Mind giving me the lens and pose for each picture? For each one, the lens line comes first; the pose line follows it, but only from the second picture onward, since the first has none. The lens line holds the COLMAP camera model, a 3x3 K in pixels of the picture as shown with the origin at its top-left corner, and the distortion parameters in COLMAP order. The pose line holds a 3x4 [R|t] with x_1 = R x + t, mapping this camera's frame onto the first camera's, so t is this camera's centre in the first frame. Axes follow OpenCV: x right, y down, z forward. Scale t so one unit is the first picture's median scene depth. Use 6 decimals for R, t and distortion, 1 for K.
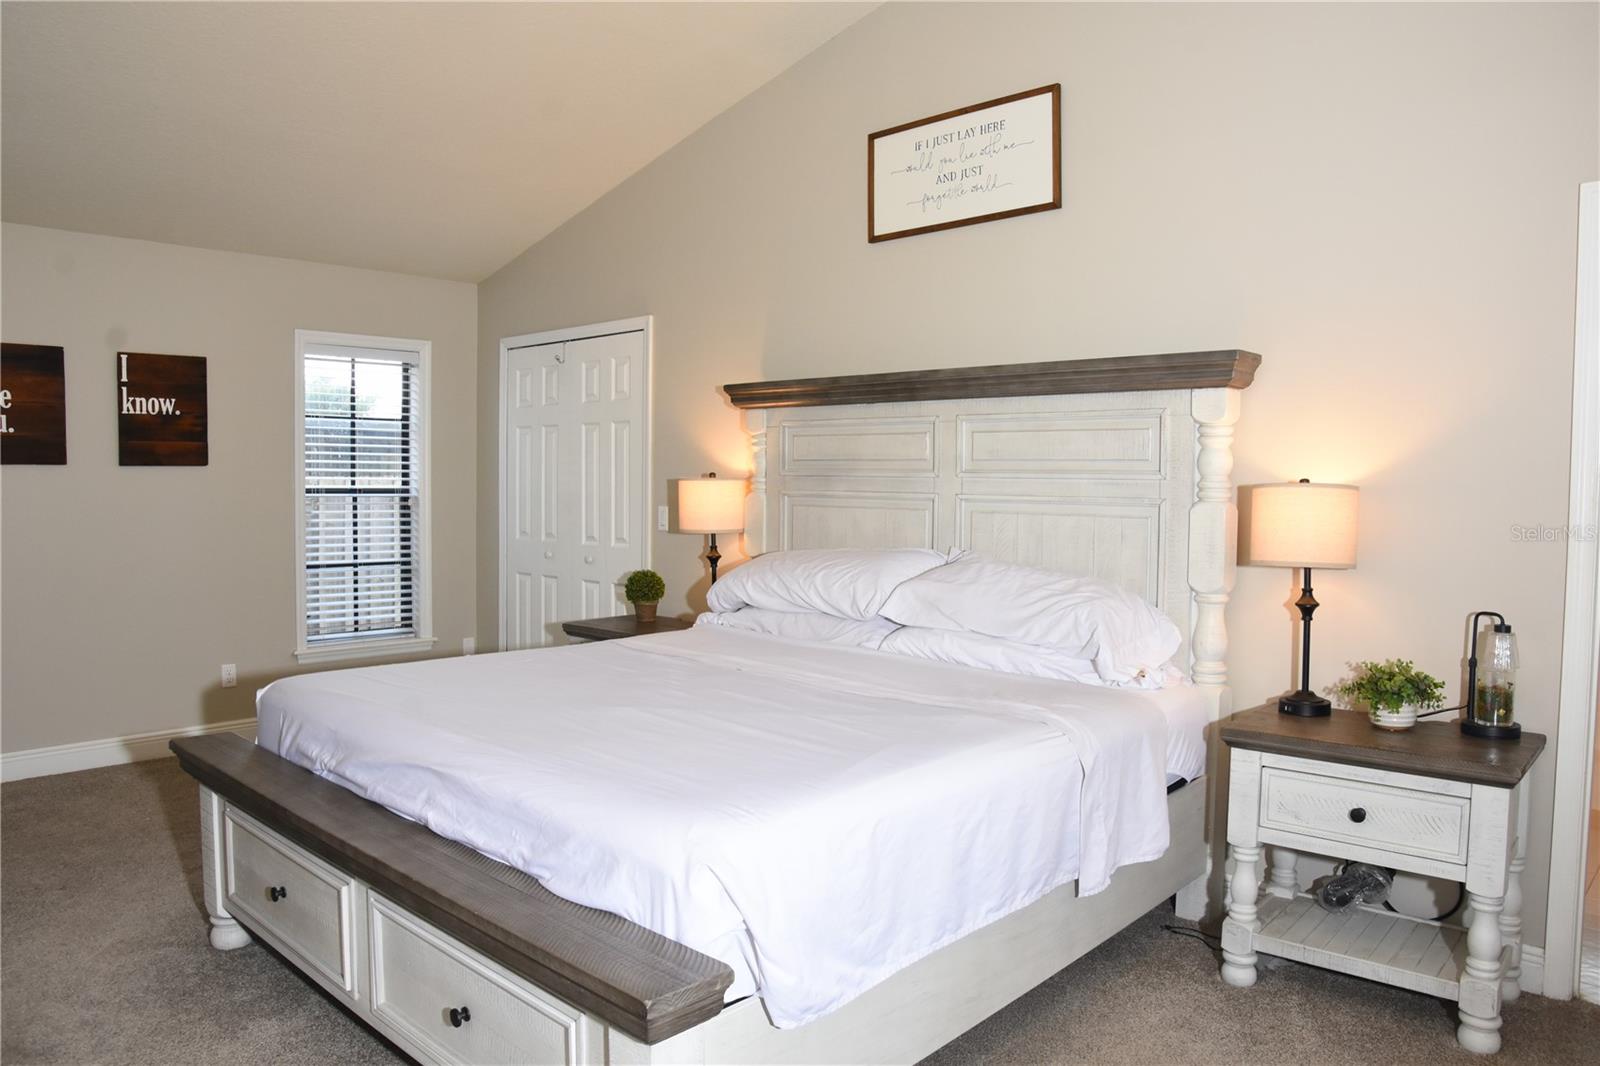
lens RADIAL K [[1131.3, 0, 809.5], [0, 1131.3, 530.4], [0, 0, 1]] dist [-0.121296, 0.063862]
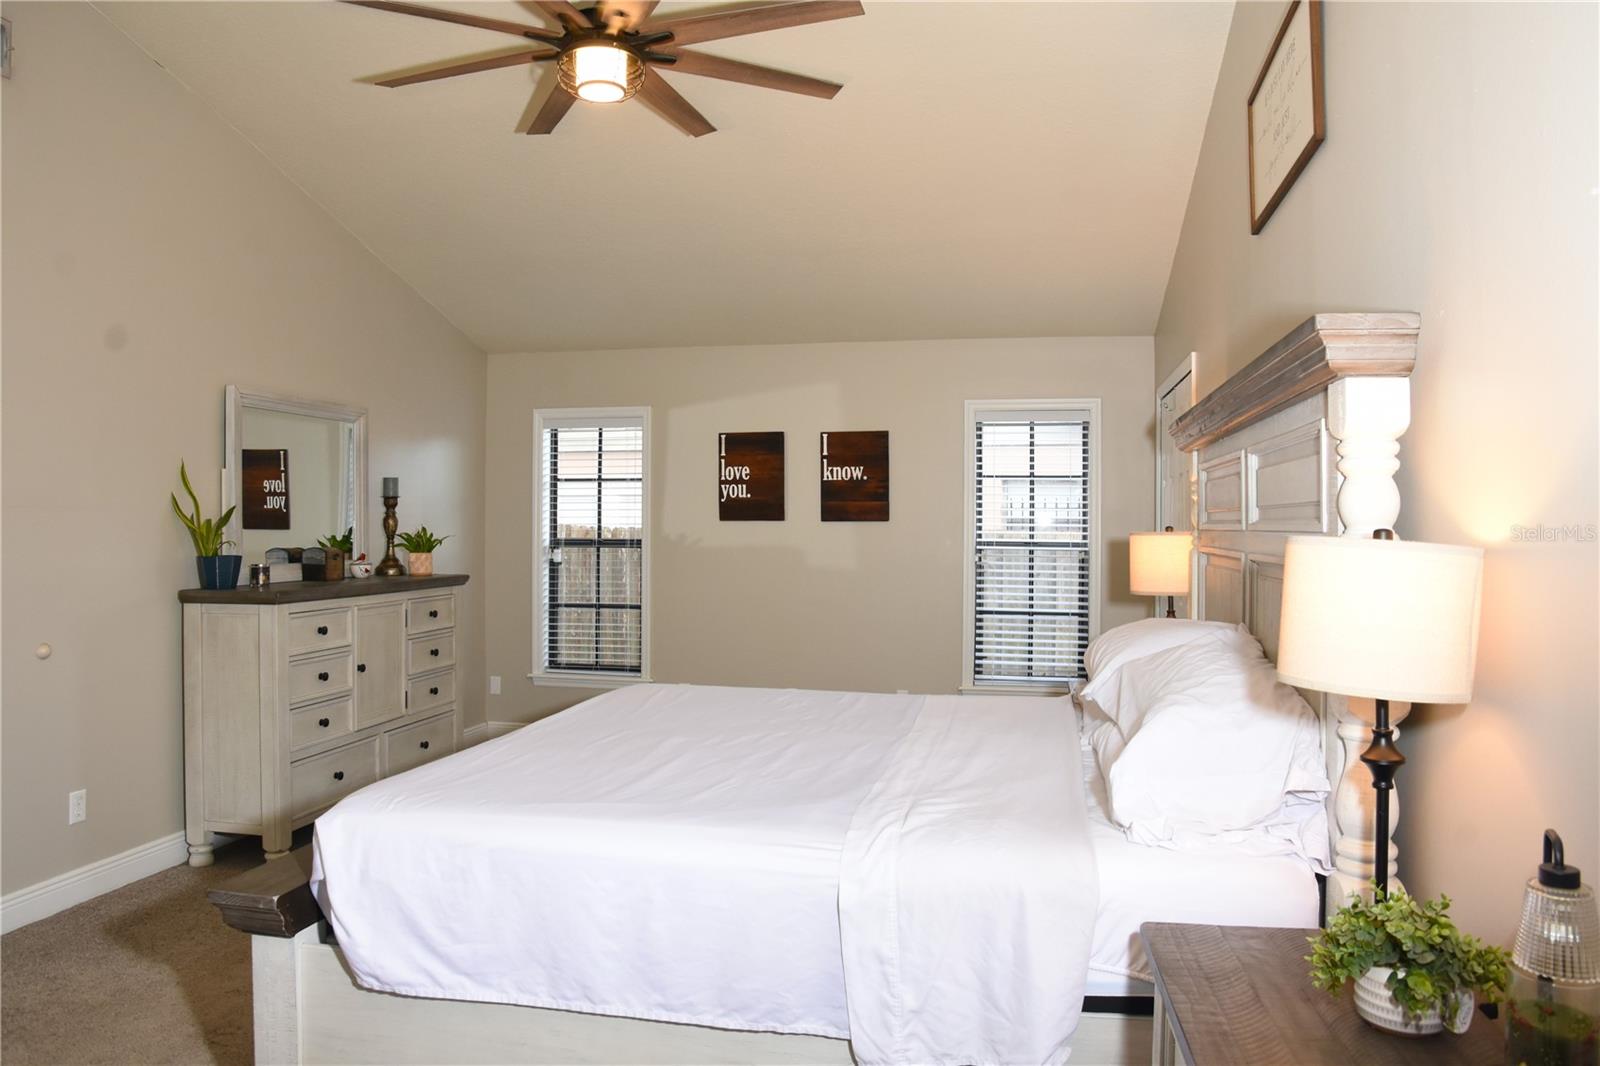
lens RADIAL K [[1131.3, 0, 807.7], [0, 1131.3, 528.6], [0, 0, 1]] dist [-0.121296, 0.063862]
pose [[0.520243, -0.002546, -0.854014, 0.463506], [-0.042140, 0.998701, -0.028648, -0.011856], [0.852978, 0.050892, 0.519460, 0.286677]]
